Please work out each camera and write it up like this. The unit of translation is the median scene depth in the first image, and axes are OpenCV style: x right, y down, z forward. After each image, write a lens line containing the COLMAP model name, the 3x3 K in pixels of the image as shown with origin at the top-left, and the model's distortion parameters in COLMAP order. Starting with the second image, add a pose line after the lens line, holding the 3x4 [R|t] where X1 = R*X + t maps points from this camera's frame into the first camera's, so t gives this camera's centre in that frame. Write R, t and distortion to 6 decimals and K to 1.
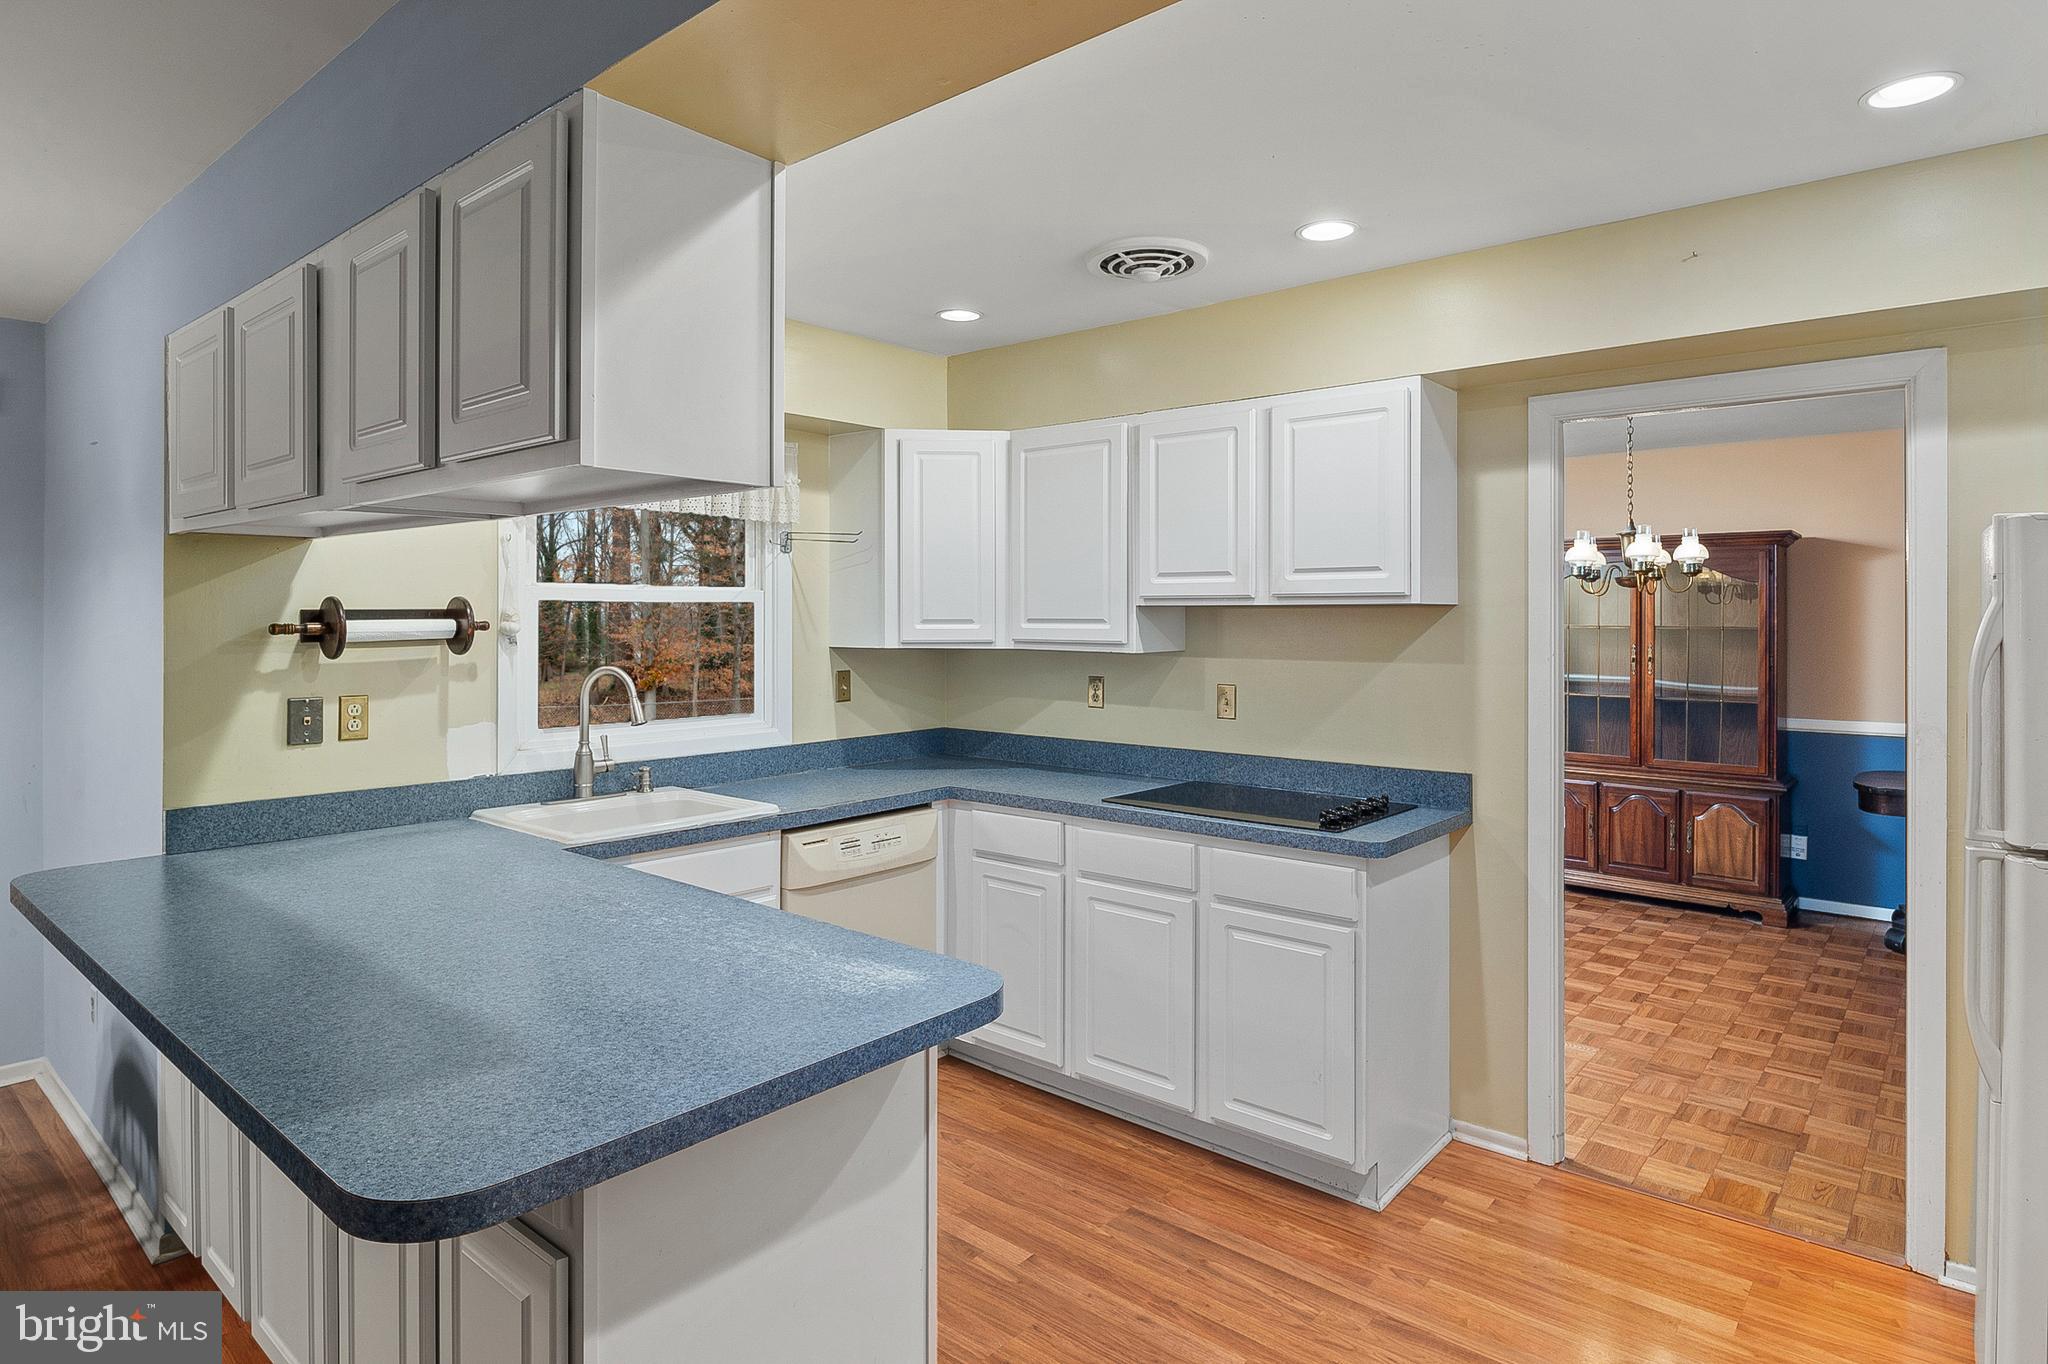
lens RADIAL K [[1119.8, 0, 1015.3], [0, 1119.8, 622.1], [0, 0, 1]] dist [-0.003330, -0.002846]
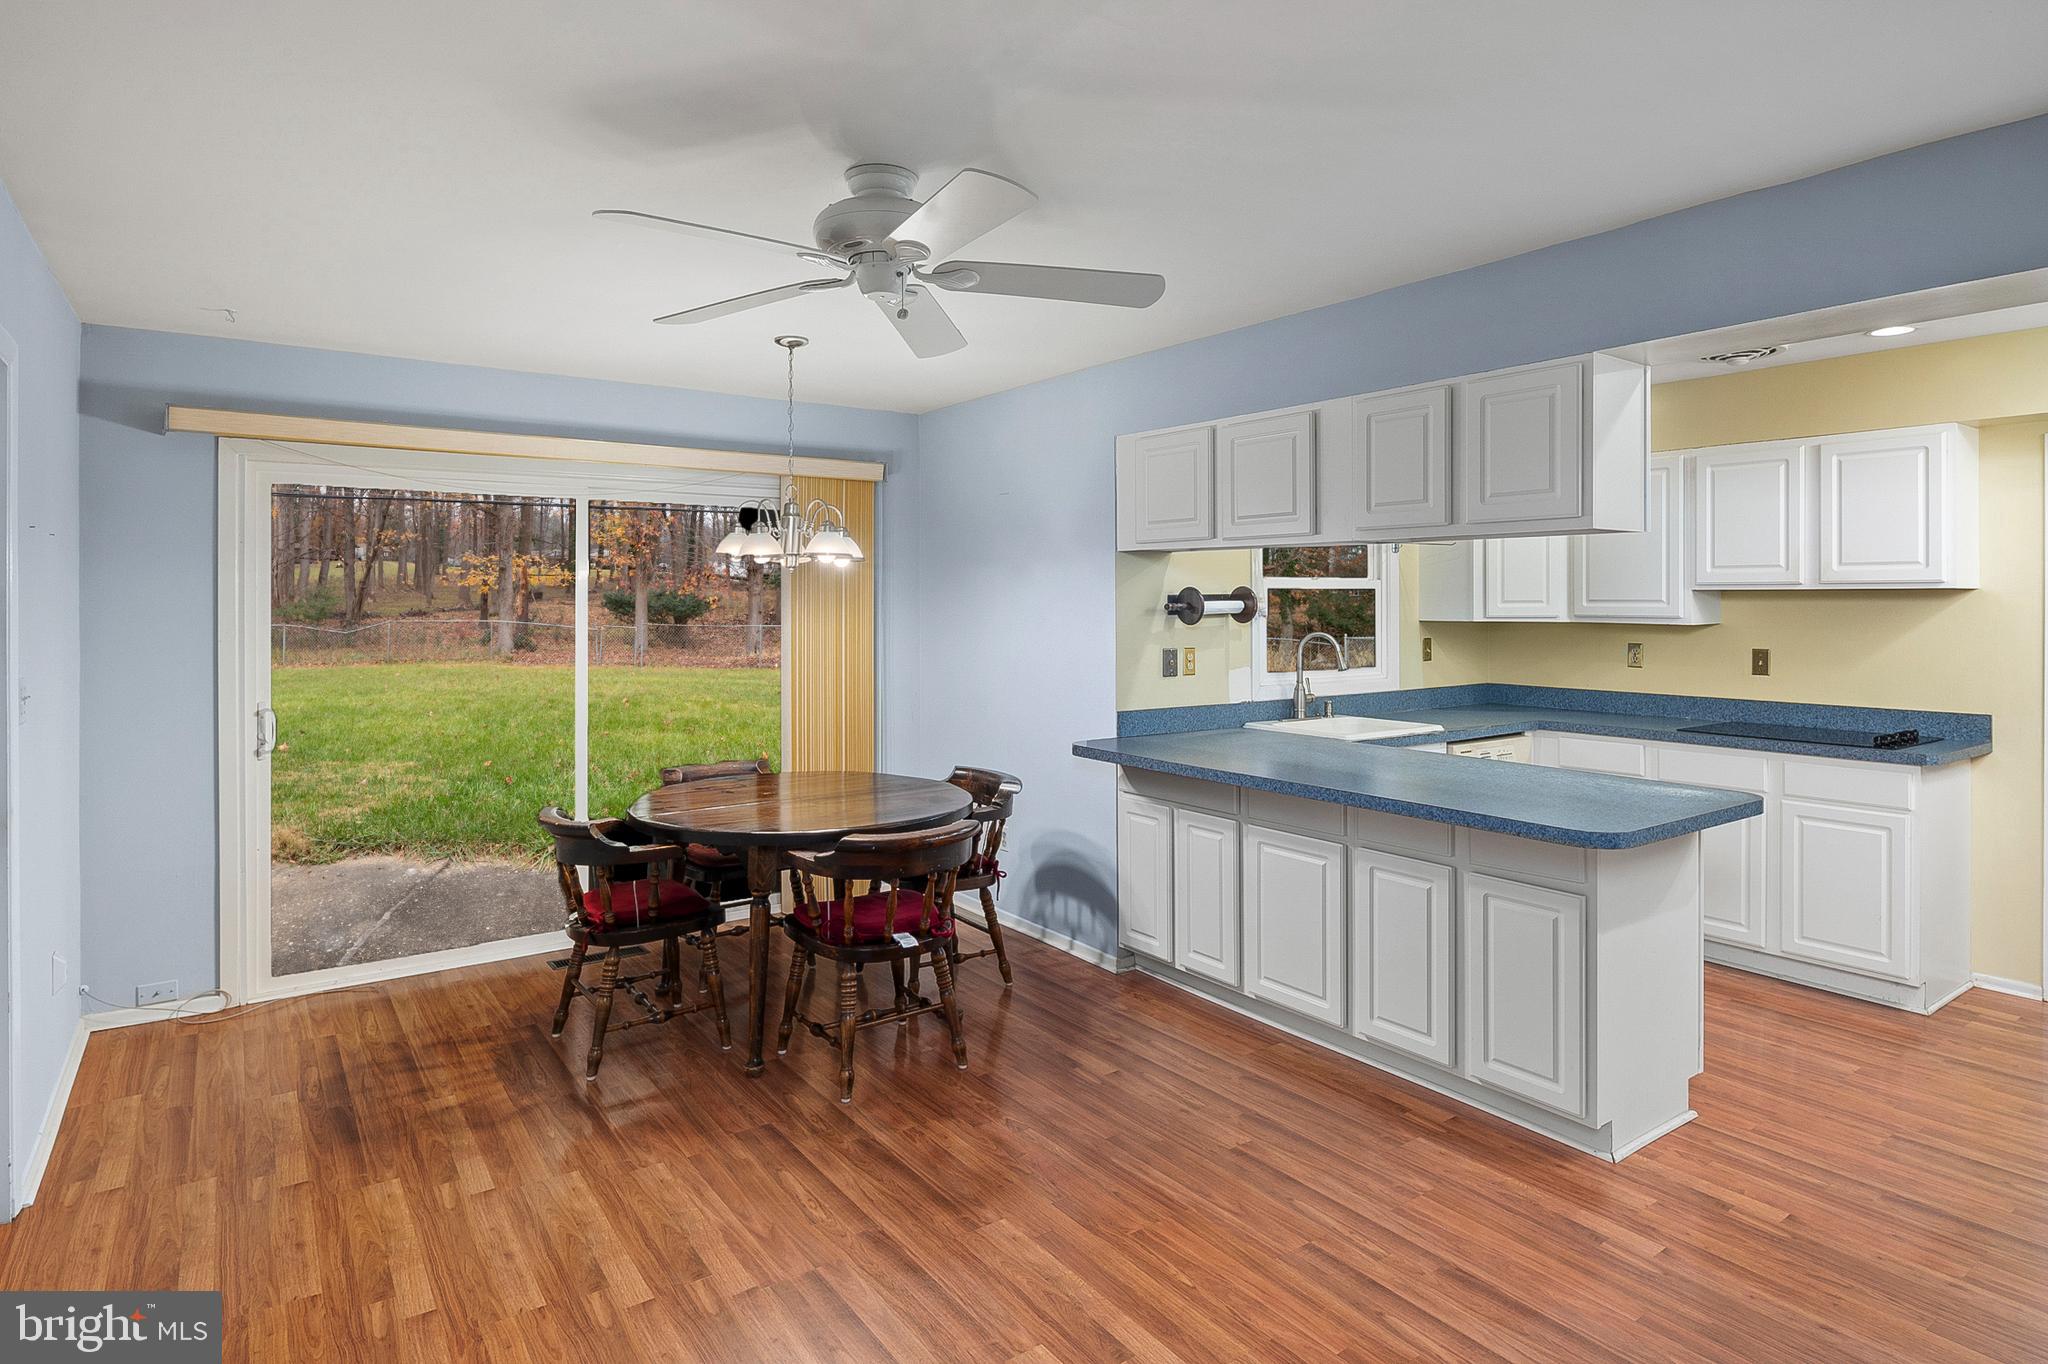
lens RADIAL K [[1118.8, 0, 999.2], [0, 1118.8, 609.8], [0, 0, 1]] dist [-0.002094, -0.008641]
pose [[0.968687, -0.000191, -0.248285, -0.404154], [0.001333, 0.999989, 0.004432, 0.002602], [0.248281, -0.004625, 0.968677, -0.568815]]
